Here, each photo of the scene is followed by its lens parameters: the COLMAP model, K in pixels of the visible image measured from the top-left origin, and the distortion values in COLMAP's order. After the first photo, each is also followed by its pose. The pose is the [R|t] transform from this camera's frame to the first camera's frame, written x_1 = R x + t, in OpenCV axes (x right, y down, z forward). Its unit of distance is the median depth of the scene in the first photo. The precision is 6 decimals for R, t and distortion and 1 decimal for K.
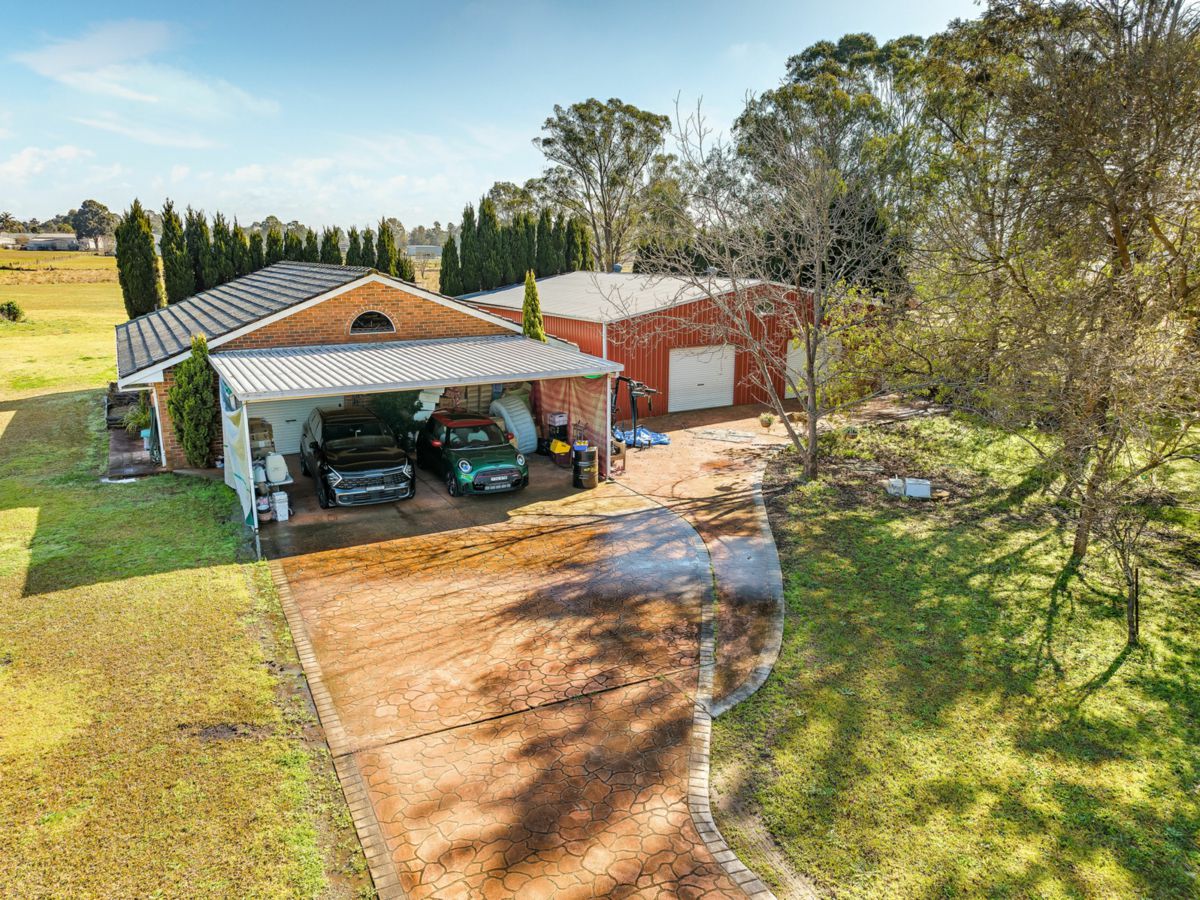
lens RADIAL K [[829.2, 0, 600.0], [0, 829.2, 450.0], [0, 0, 1]] dist [0.004293, 0.004980]
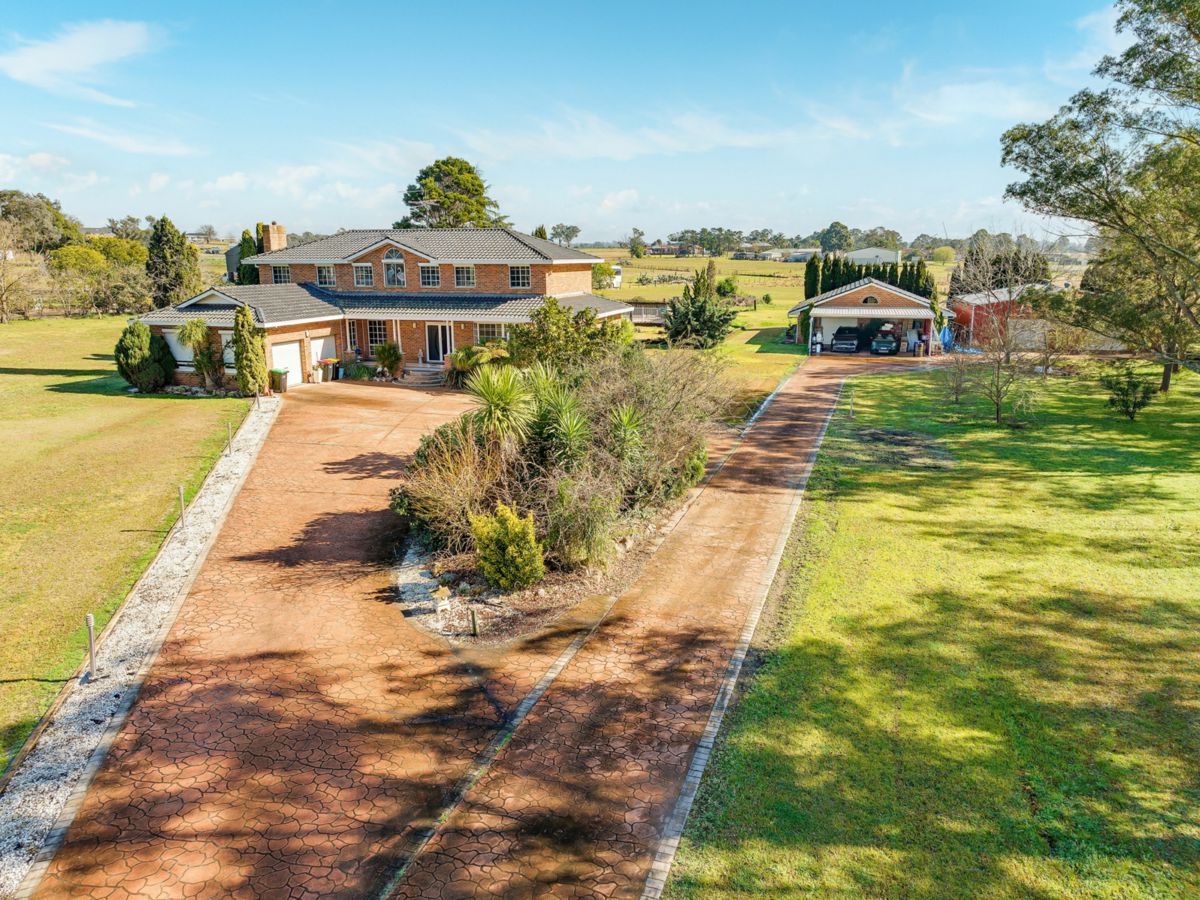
lens RADIAL K [[829.2, 0, 600.0], [0, 829.2, 450.0], [0, 0, 1]] dist [0.004293, 0.004980]
pose [[0.689286, 0.161003, -0.706373, 0.461392], [-0.167562, 0.983987, 0.060772, 0.130568], [0.704846, 0.076472, 0.705226, -0.632820]]
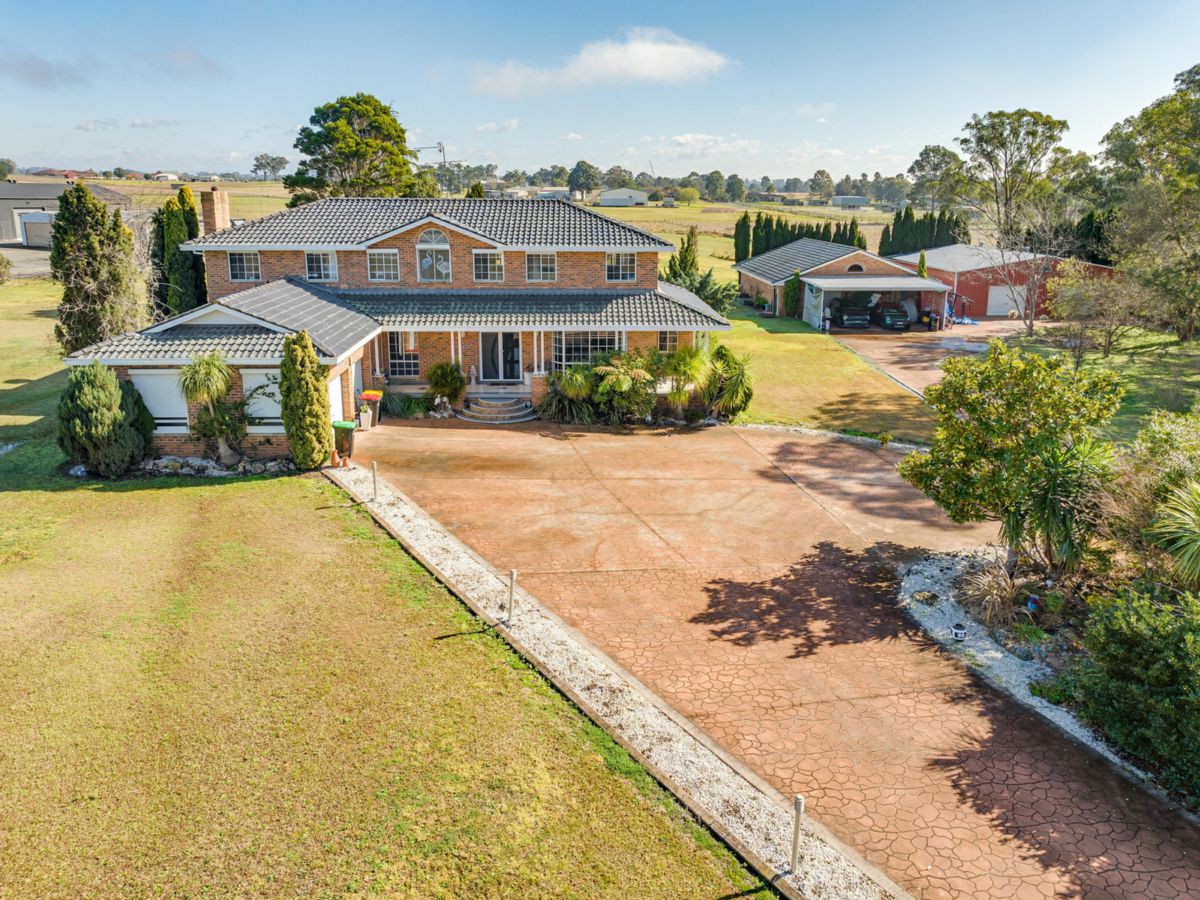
lens RADIAL K [[866.7, 0, 596.6], [0, 866.7, 371.3], [0, 0, 1]] dist [0.007766, 0.002714]
pose [[0.889104, 0.095881, -0.447550, 0.100383], [-0.111112, 0.993777, -0.007832, 0.111088], [0.444014, 0.056692, 0.894224, -0.706182]]
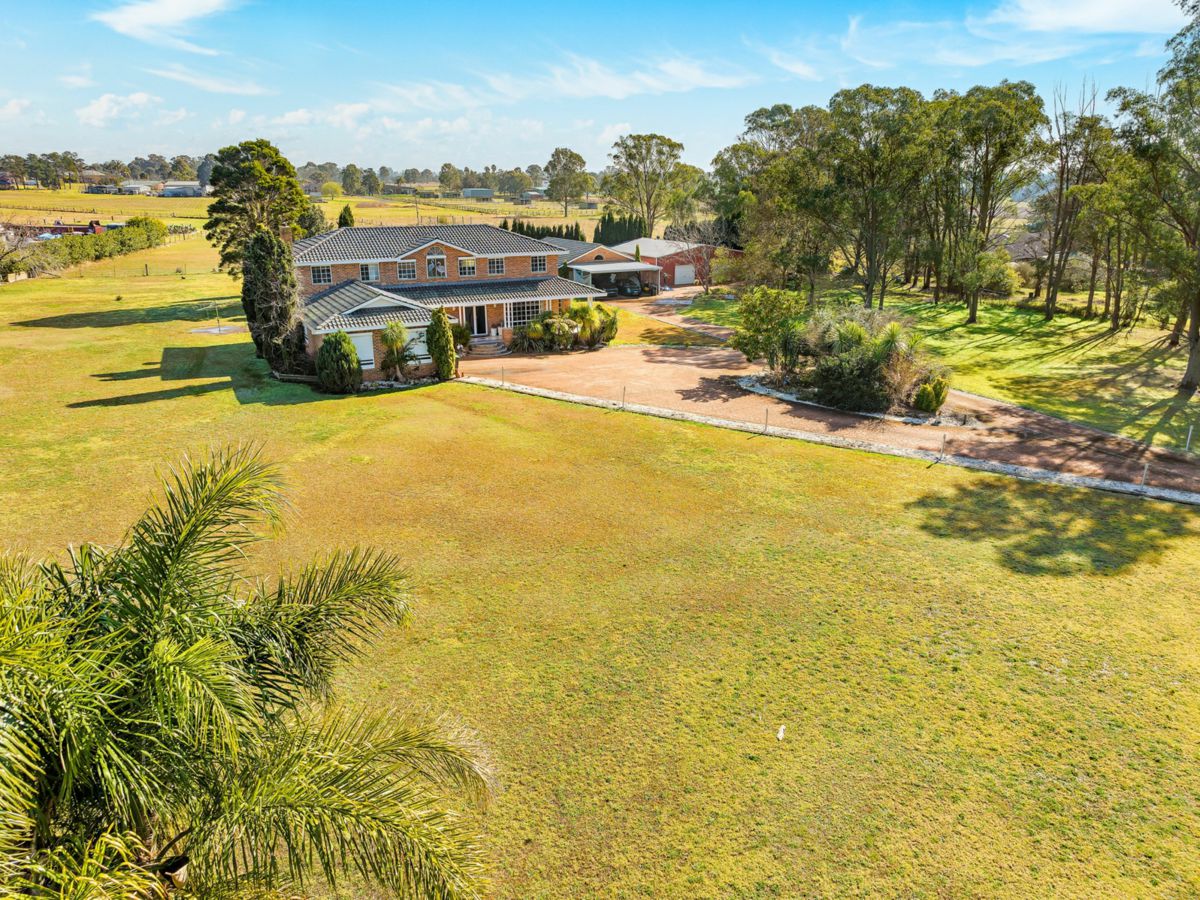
lens RADIAL K [[844.4, 0, 600.0], [0, 844.4, 450.0], [0, 0, 1]] dist [0.001625, 0.006985]
pose [[0.999642, 0.006850, -0.025853, -0.062562], [-0.004947, 0.997323, 0.072952, 0.185936], [0.026283, -0.072798, 0.997000, -1.225550]]
